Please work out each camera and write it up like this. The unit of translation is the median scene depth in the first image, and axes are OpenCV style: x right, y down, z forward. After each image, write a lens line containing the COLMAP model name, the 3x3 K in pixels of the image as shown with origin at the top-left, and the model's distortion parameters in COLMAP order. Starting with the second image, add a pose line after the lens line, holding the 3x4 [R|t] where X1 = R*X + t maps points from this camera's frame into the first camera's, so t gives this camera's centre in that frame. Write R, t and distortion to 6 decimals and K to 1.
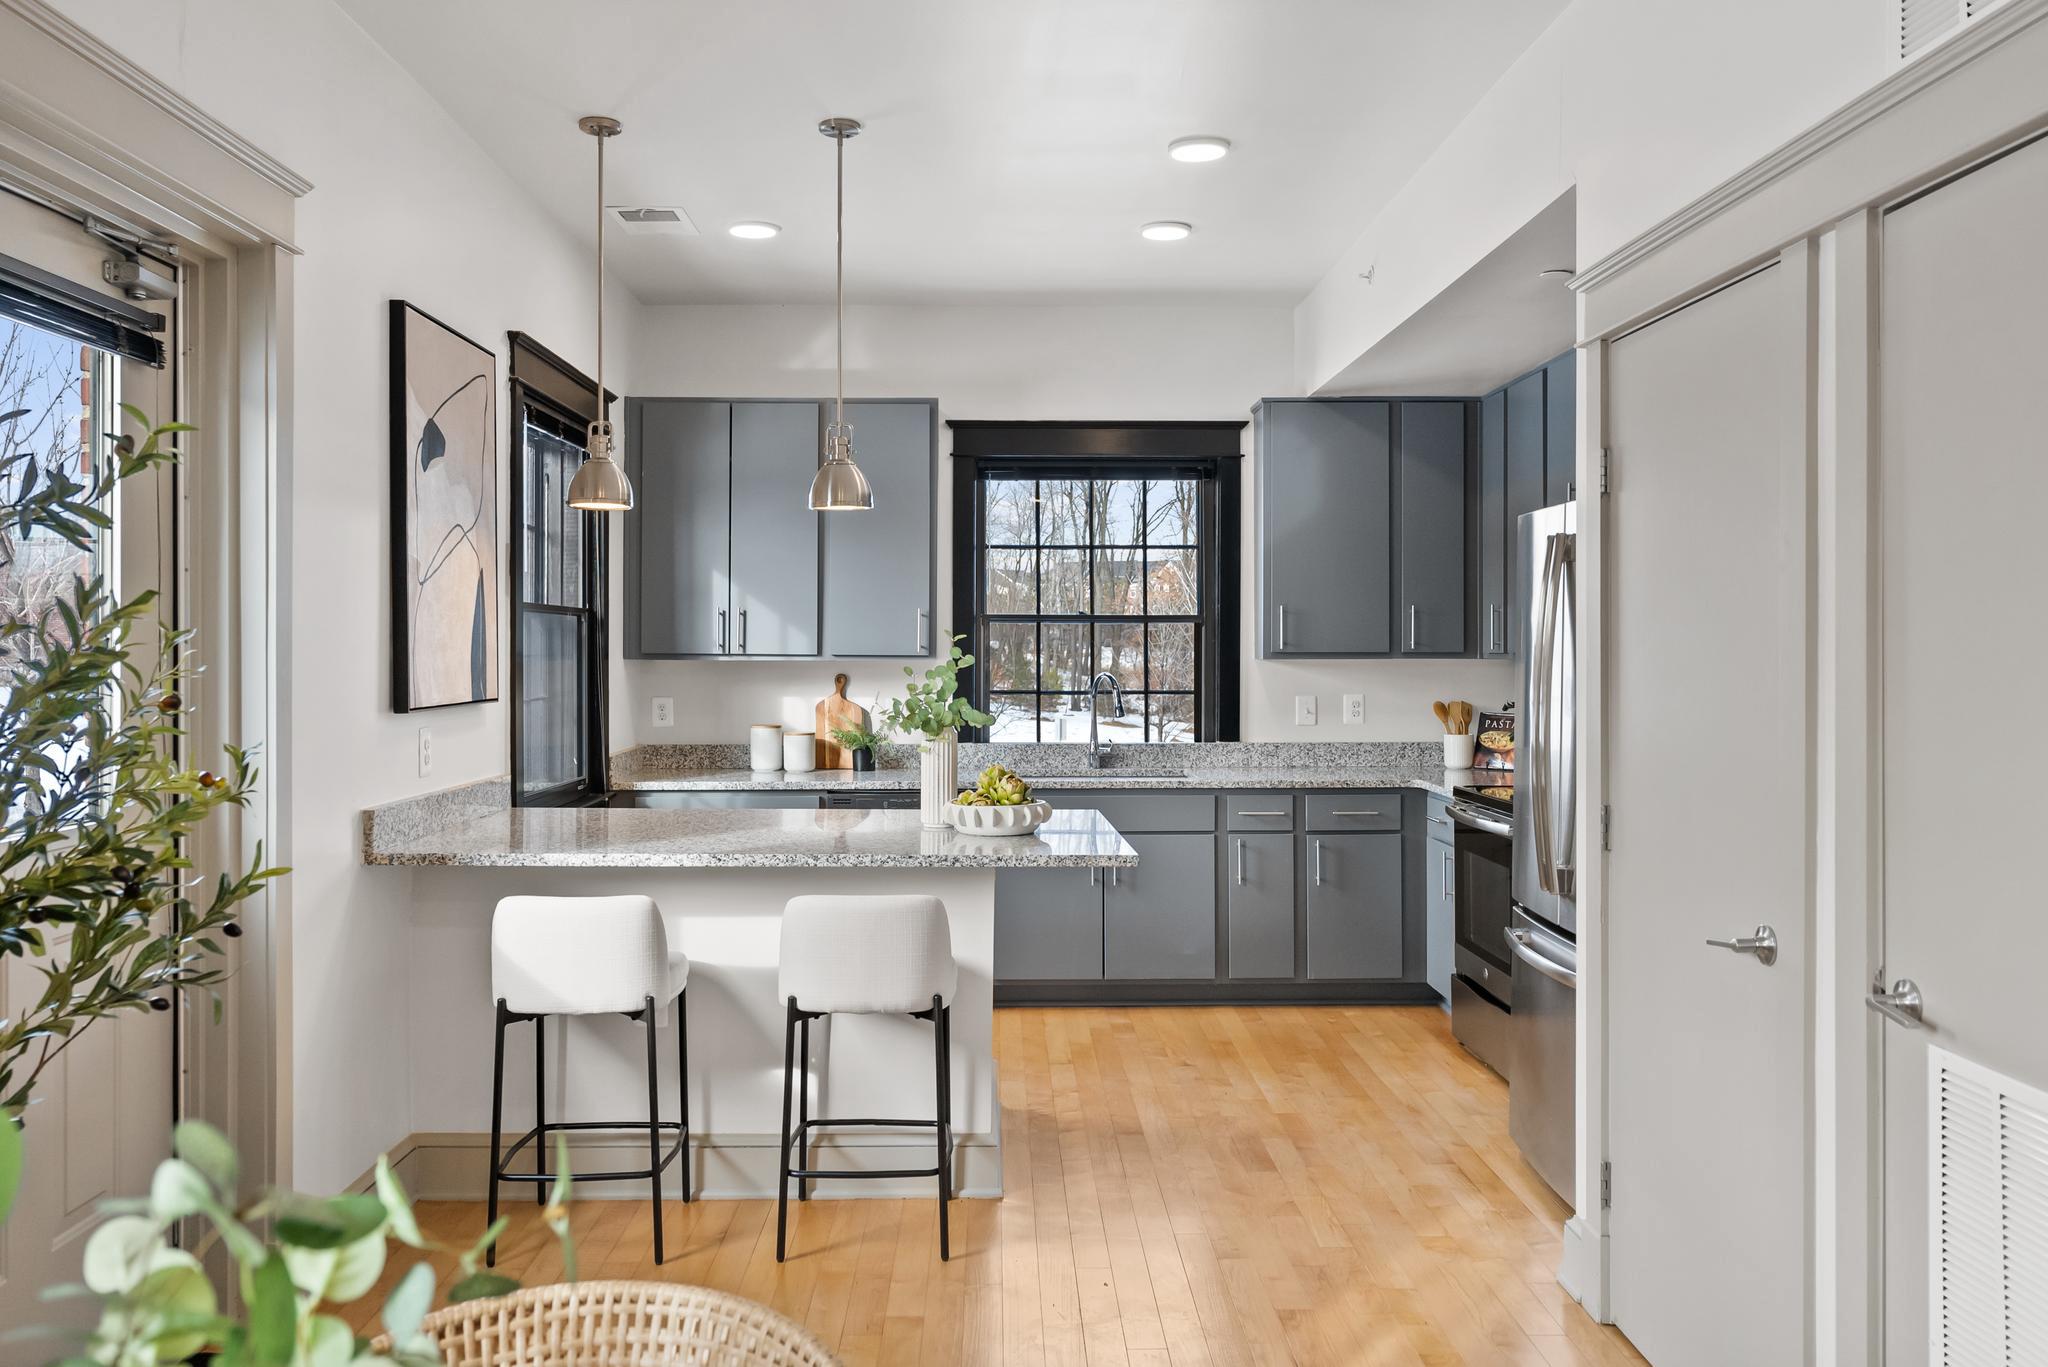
lens RADIAL K [[1630.4, 0, 1018.6], [0, 1630.4, 645.0], [0, 0, 1]] dist [0.007701, 0.009816]
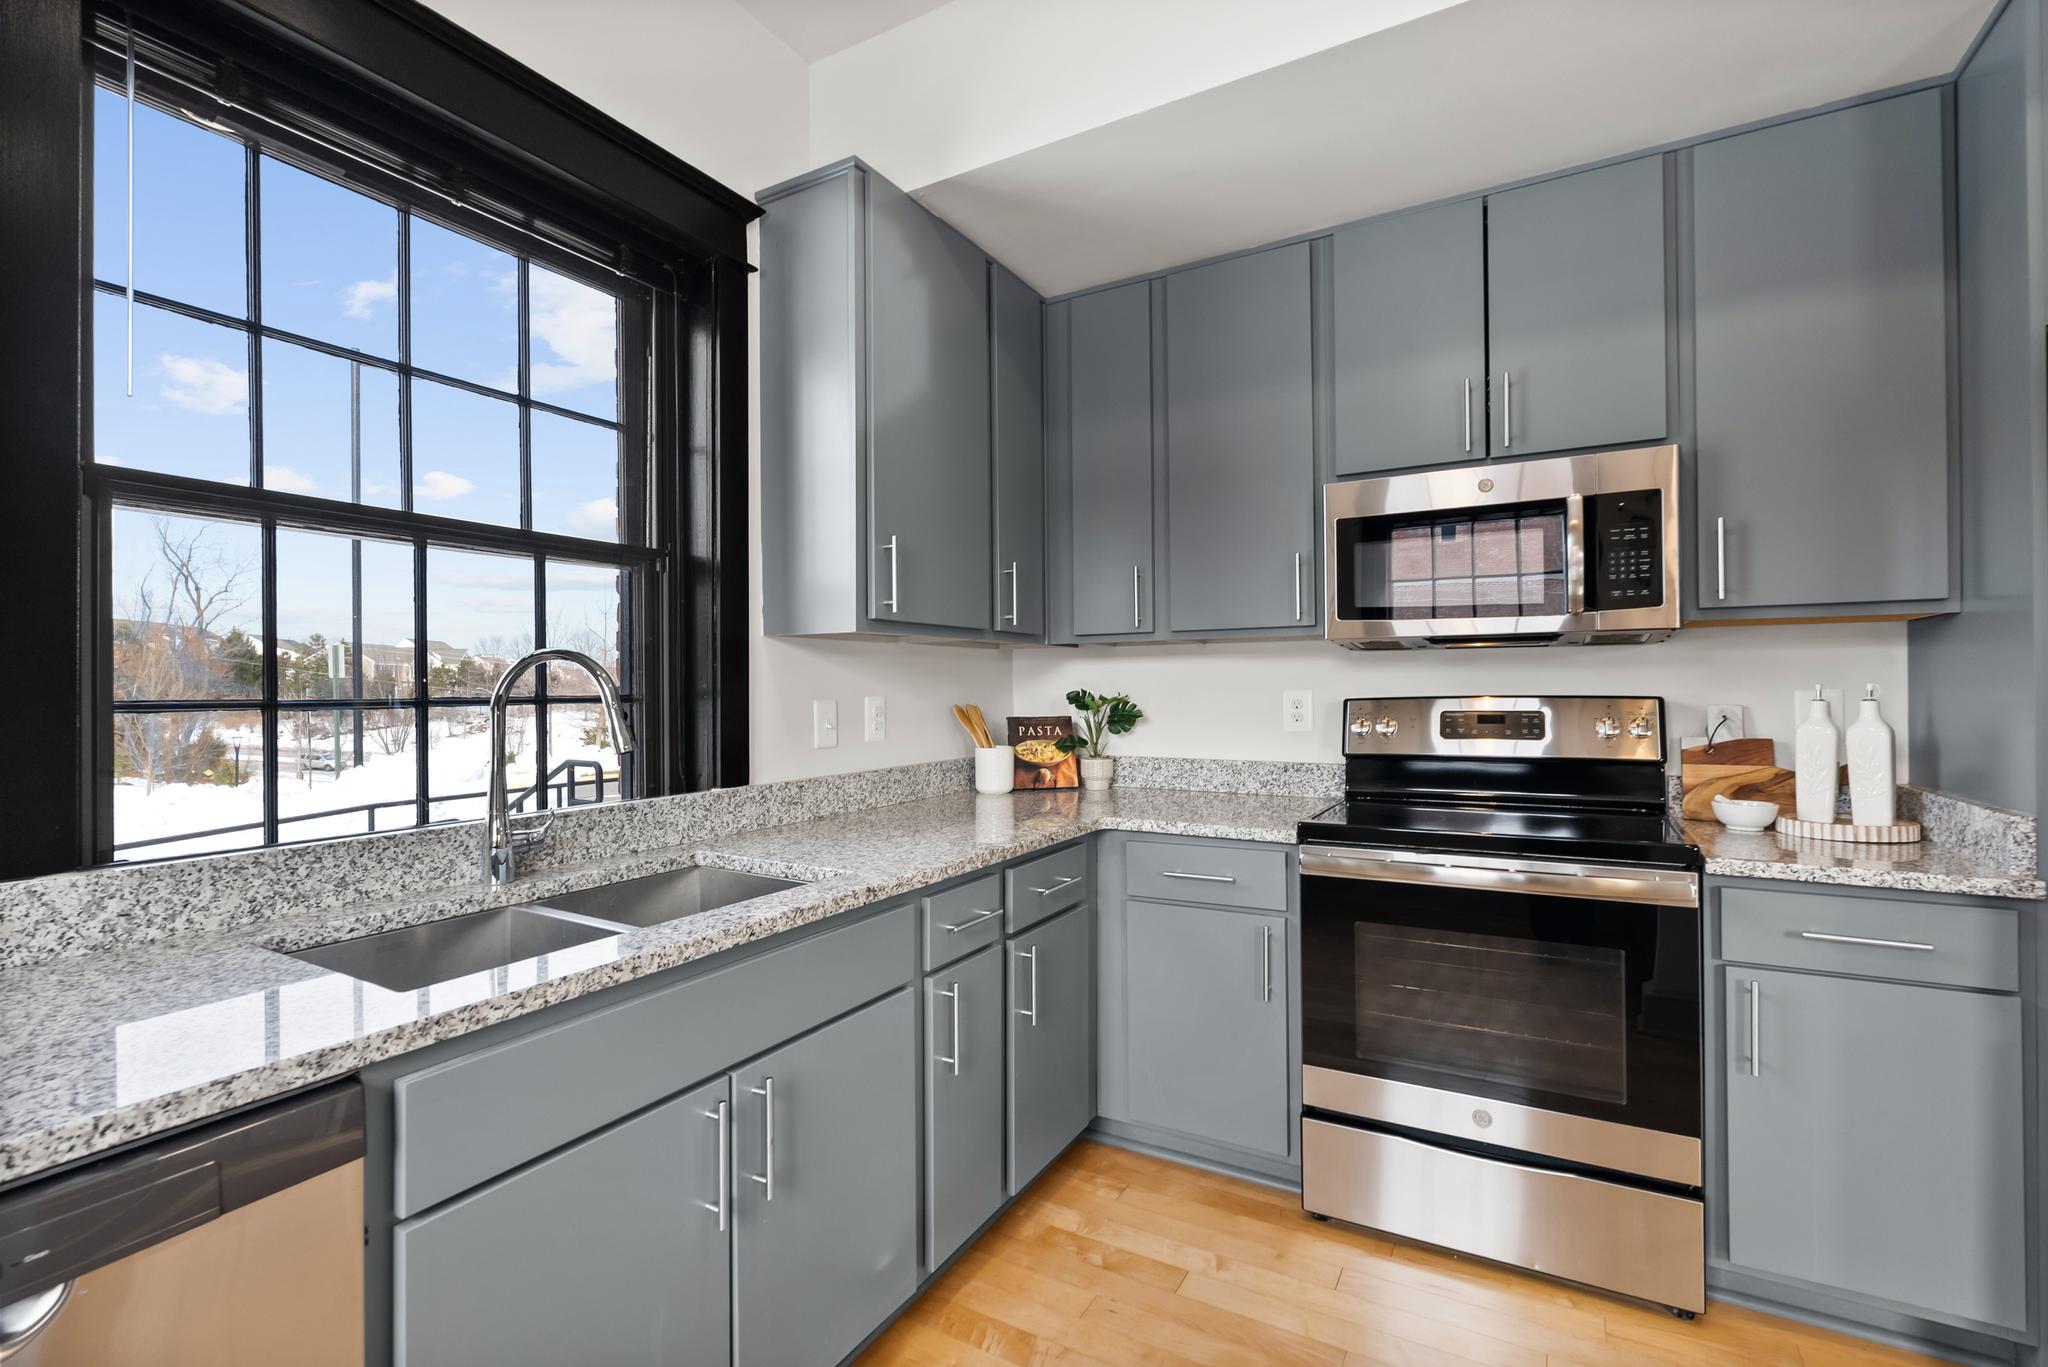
lens RADIAL K [[921.5, 0, 1017.3], [0, 921.5, 679.8], [0, 0, 1]] dist [-0.003905, 0.000174]
pose [[0.506652, 0.004137, 0.862141, -0.093953], [0.007343, 0.999932, -0.009113, 0.029911], [-0.862120, 0.010947, 0.506587, 0.834123]]
